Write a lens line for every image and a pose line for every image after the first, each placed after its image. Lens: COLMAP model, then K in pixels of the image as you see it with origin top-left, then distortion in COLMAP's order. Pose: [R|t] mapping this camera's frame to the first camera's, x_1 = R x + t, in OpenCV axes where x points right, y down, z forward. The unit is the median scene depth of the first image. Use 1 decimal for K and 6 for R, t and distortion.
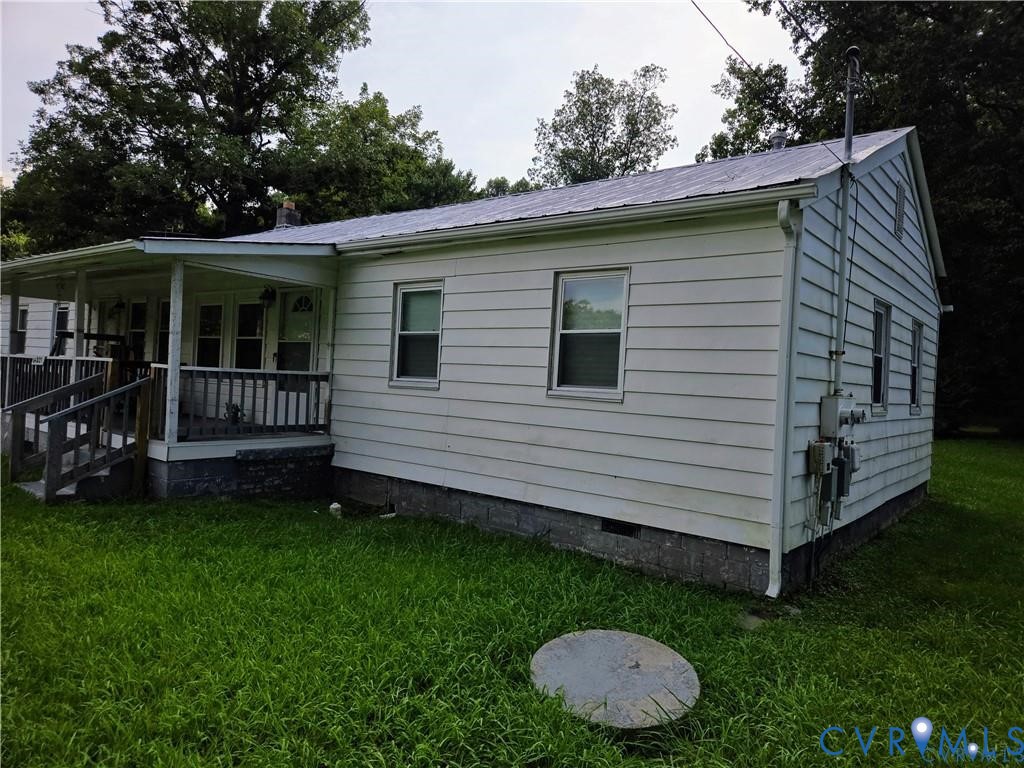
lens RADIAL K [[718.0, 0, 512.0], [0, 718.0, 384.0], [0, 0, 1]] dist [0.005393, 0.000180]
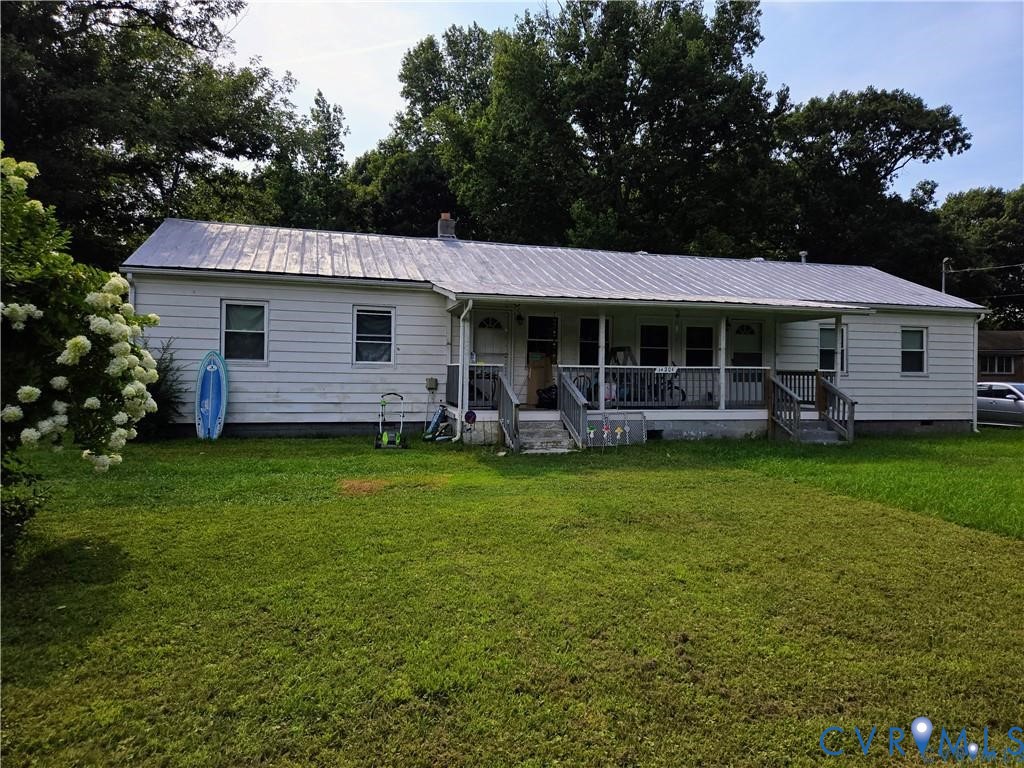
lens RADIAL K [[718.0, 0, 512.0], [0, 718.0, 384.0], [0, 0, 1]] dist [0.005393, 0.000180]
pose [[0.571380, -0.044803, 0.819462, -2.038633], [0.032599, 0.998960, 0.031887, -0.057187], [-0.820038, 0.008495, 0.572246, 0.501218]]
